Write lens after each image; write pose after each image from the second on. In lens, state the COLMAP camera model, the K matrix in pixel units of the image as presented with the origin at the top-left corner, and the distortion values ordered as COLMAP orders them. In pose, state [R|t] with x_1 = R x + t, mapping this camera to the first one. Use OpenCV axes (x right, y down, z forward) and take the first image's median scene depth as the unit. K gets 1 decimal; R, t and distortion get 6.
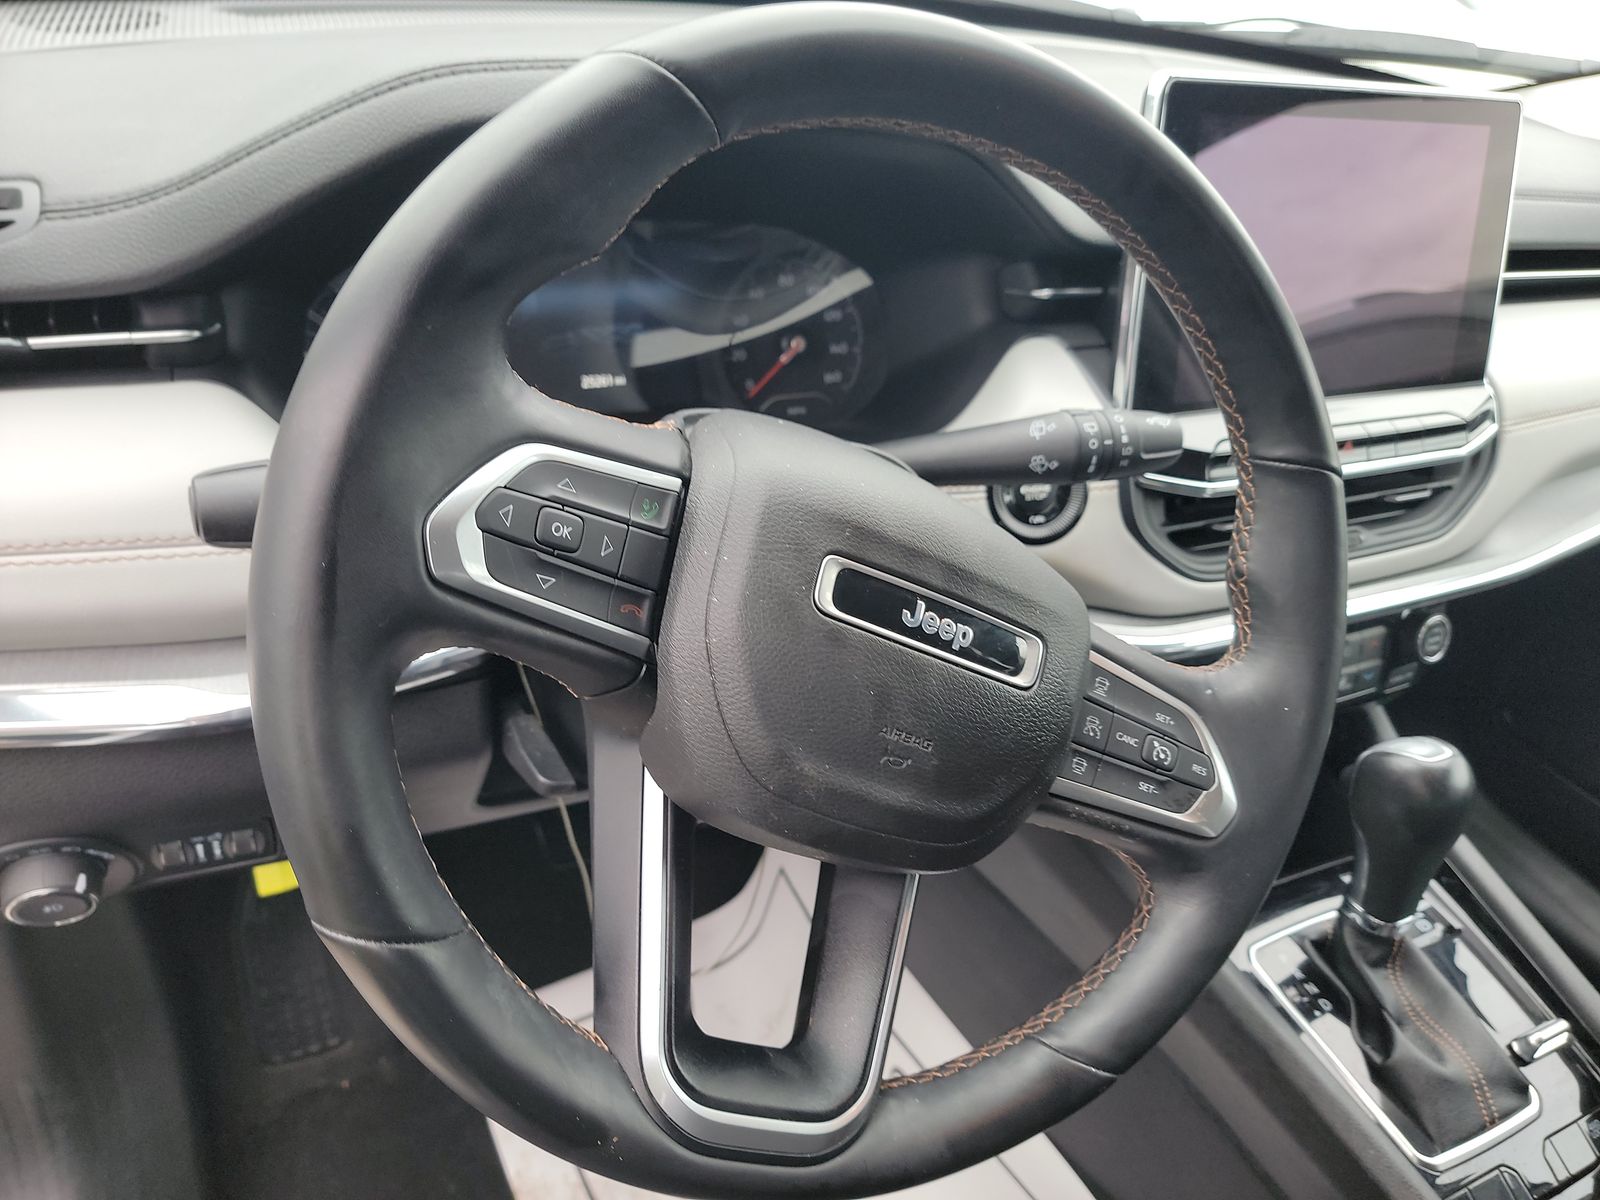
lens RADIAL K [[1110.4, 0, 804.9], [0, 1110.4, 587.3], [0, 0, 1]] dist [0.064678, -0.072663]
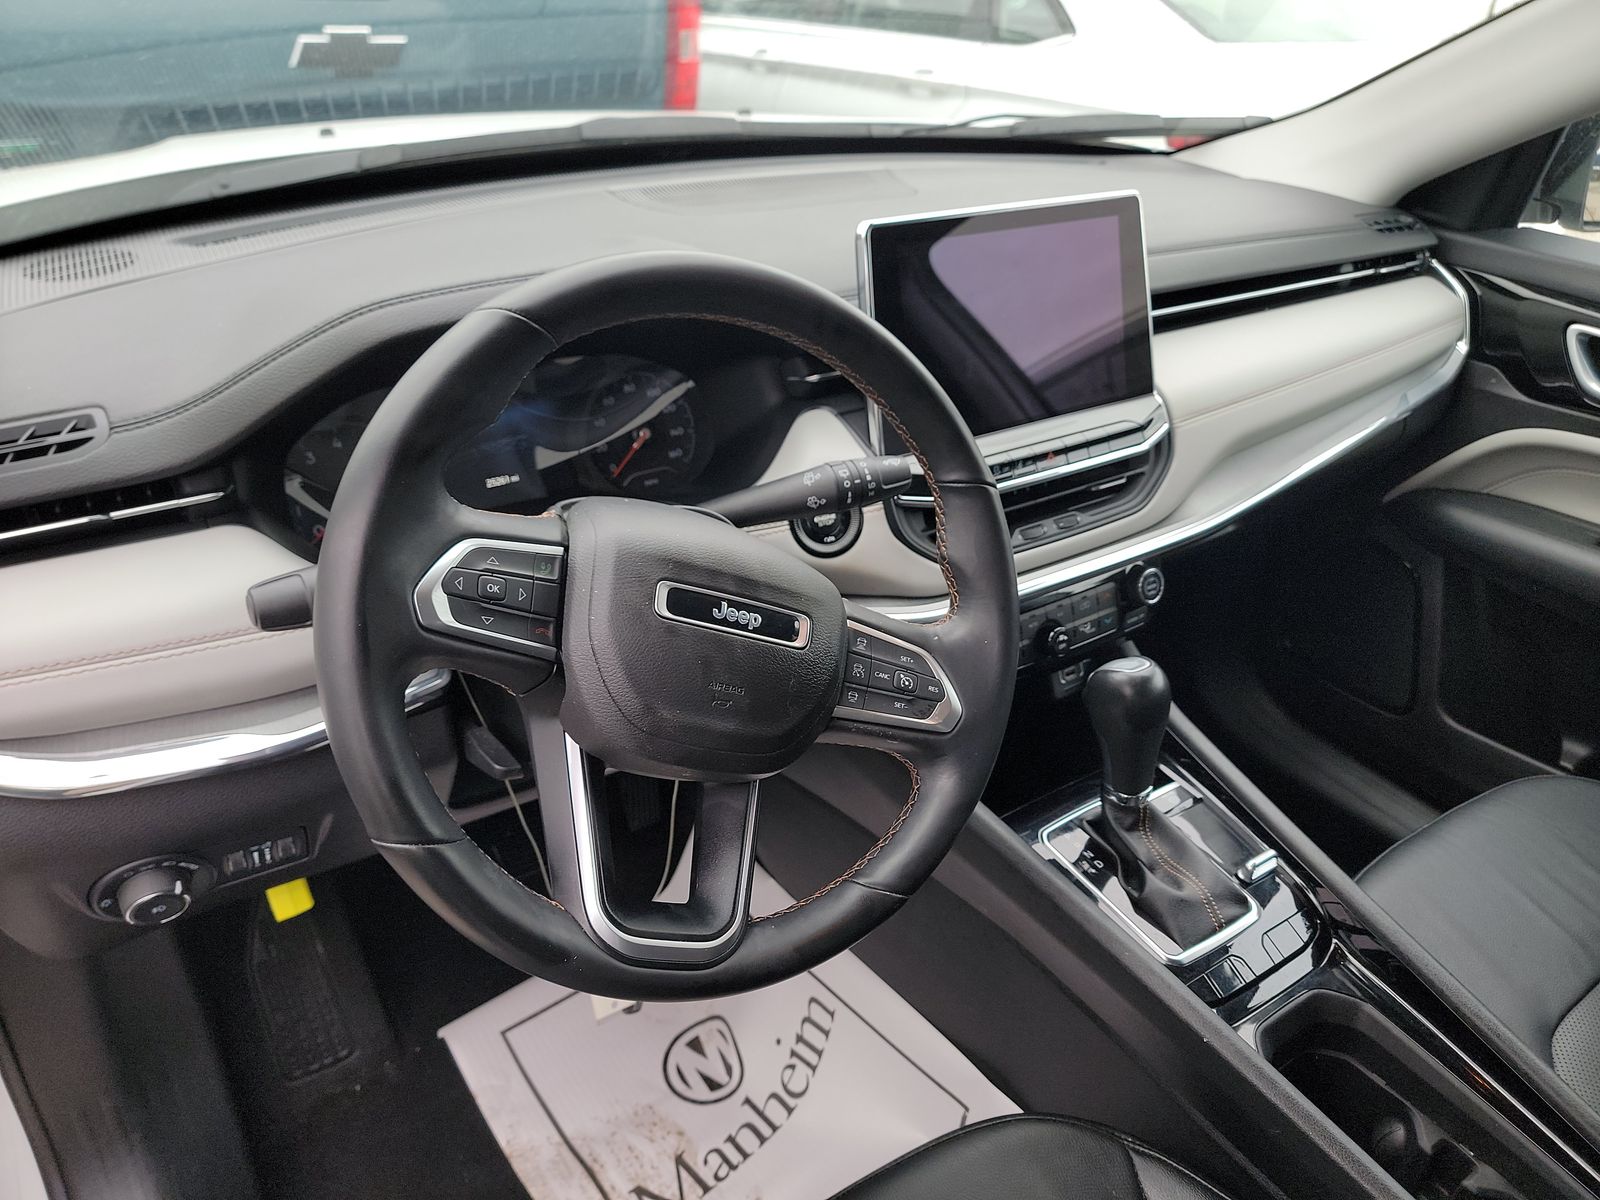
lens RADIAL K [[1145.4, 0, 796.8], [0, 1145.4, 577.8], [0, 0, 1]] dist [0.063702, -0.069270]
pose [[0.988390, -0.138184, 0.063172, 0.090246], [0.140804, 0.989266, -0.039079, 0.047407], [-0.057093, 0.047520, 0.997237, -0.542971]]
